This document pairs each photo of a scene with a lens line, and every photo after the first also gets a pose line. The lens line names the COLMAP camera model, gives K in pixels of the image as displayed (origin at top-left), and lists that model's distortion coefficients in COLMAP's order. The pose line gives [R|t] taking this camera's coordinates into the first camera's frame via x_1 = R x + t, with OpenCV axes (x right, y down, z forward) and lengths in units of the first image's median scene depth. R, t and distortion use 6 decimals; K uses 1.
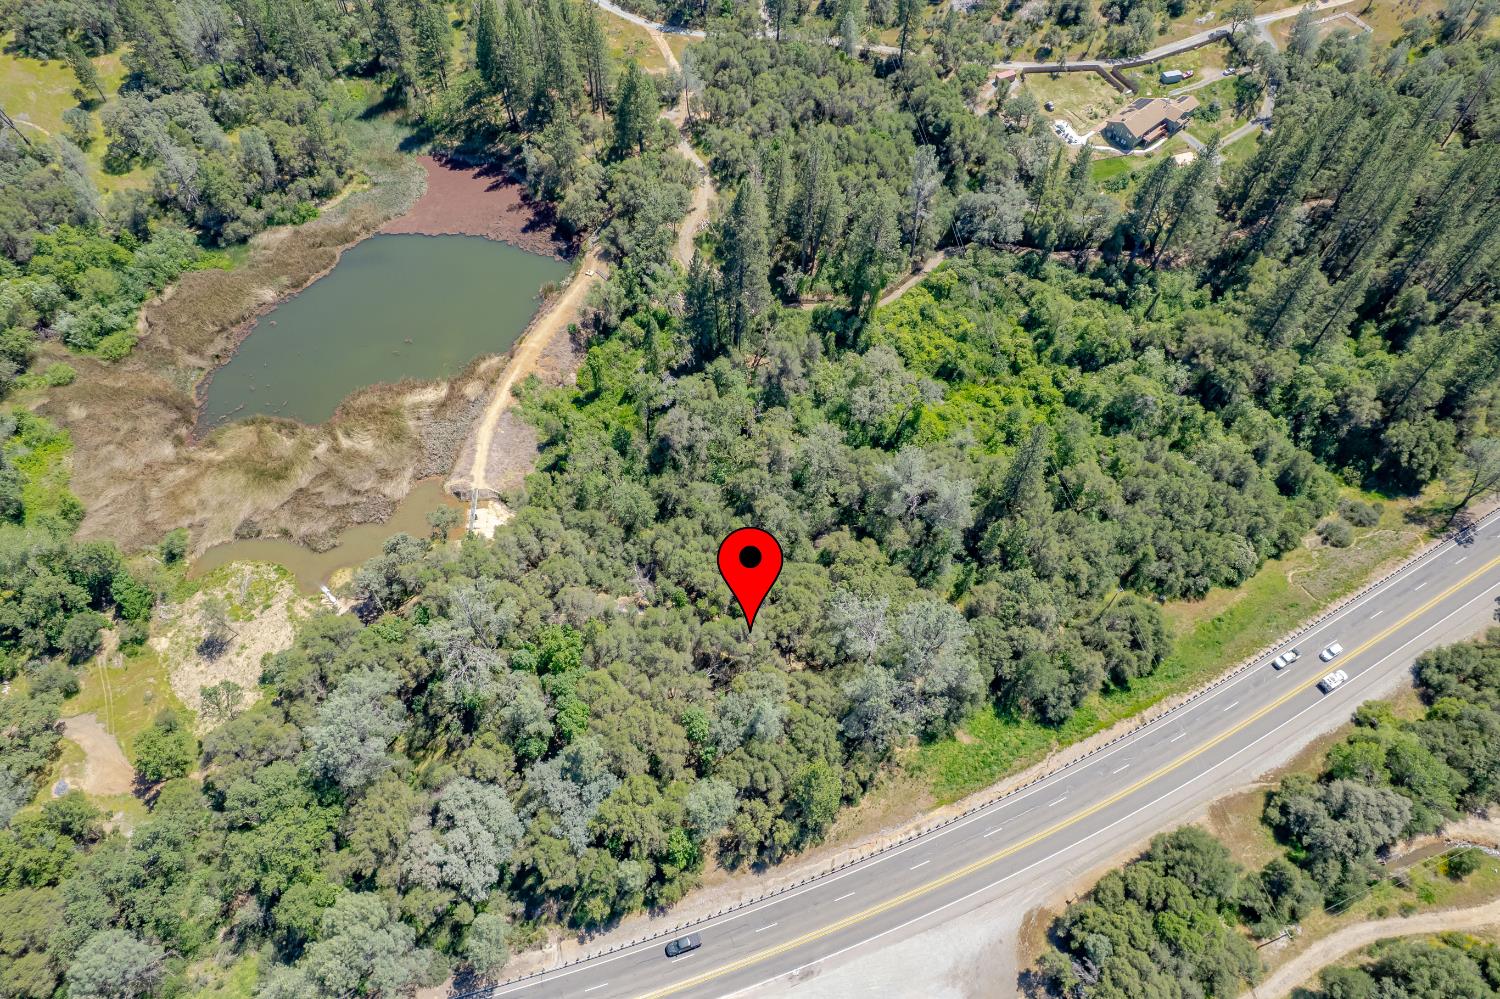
lens RADIAL K [[960.5, 0, 754.6], [0, 960.5, 510.1], [0, 0, 1]] dist [-0.072686, 0.053102]
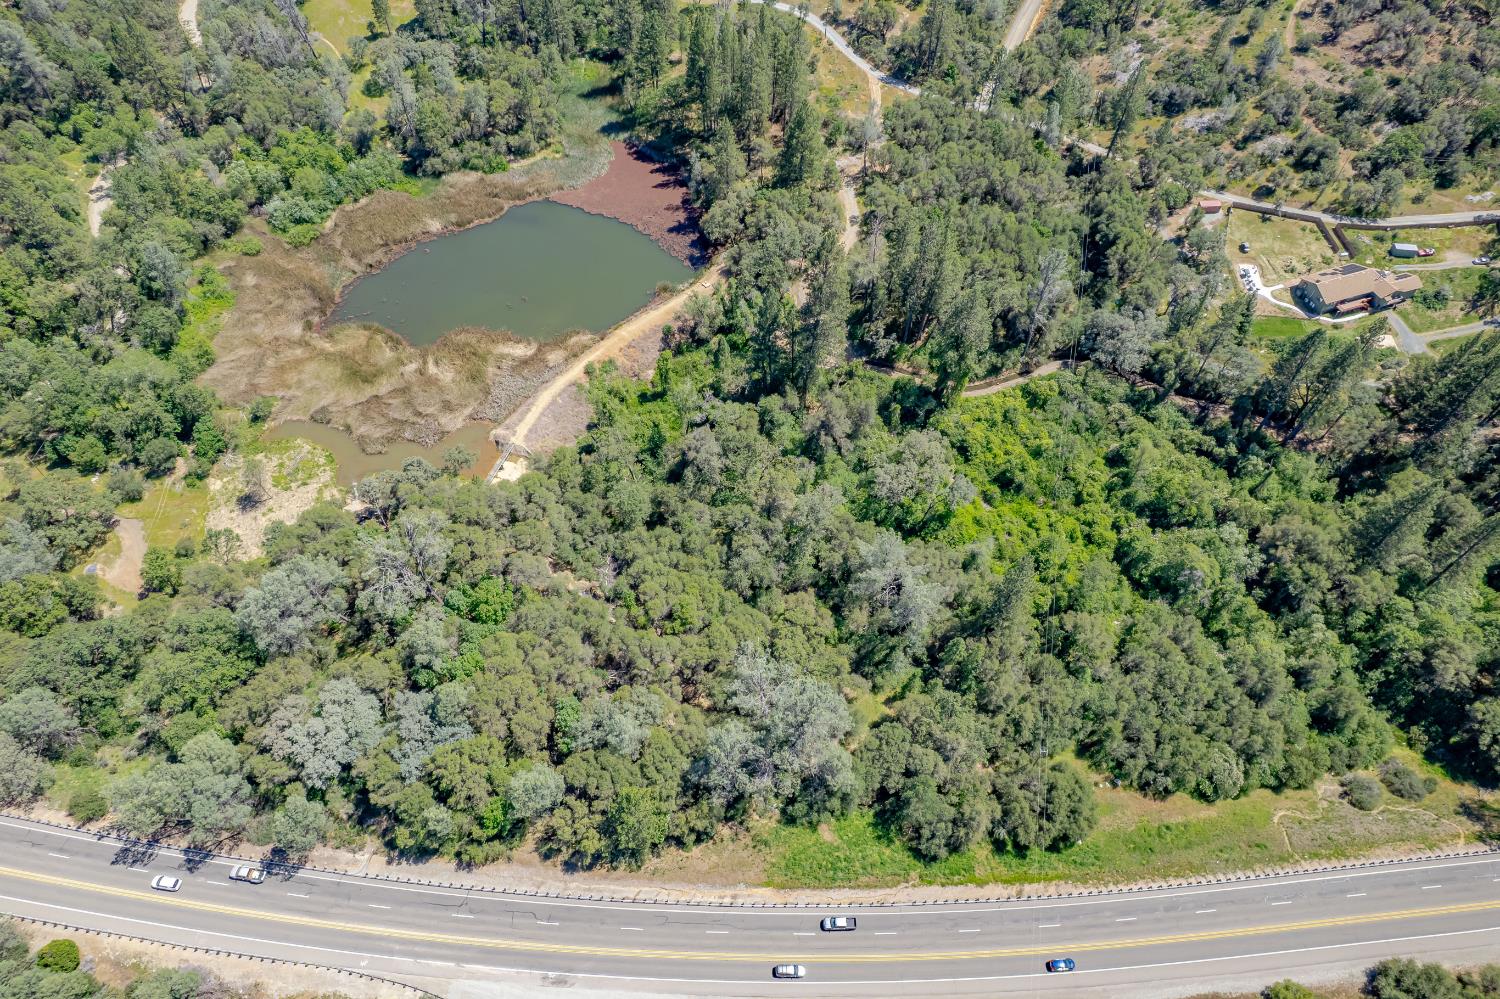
lens RADIAL K [[960.5, 0, 724.8], [0, 960.5, 512.2], [0, 0, 1]] dist [-0.072686, 0.053102]
pose [[0.918137, 0.317726, -0.236799, 0.188170], [-0.325399, 0.945551, 0.007034, -0.031098], [0.226140, 0.070596, 0.971533, 0.013617]]
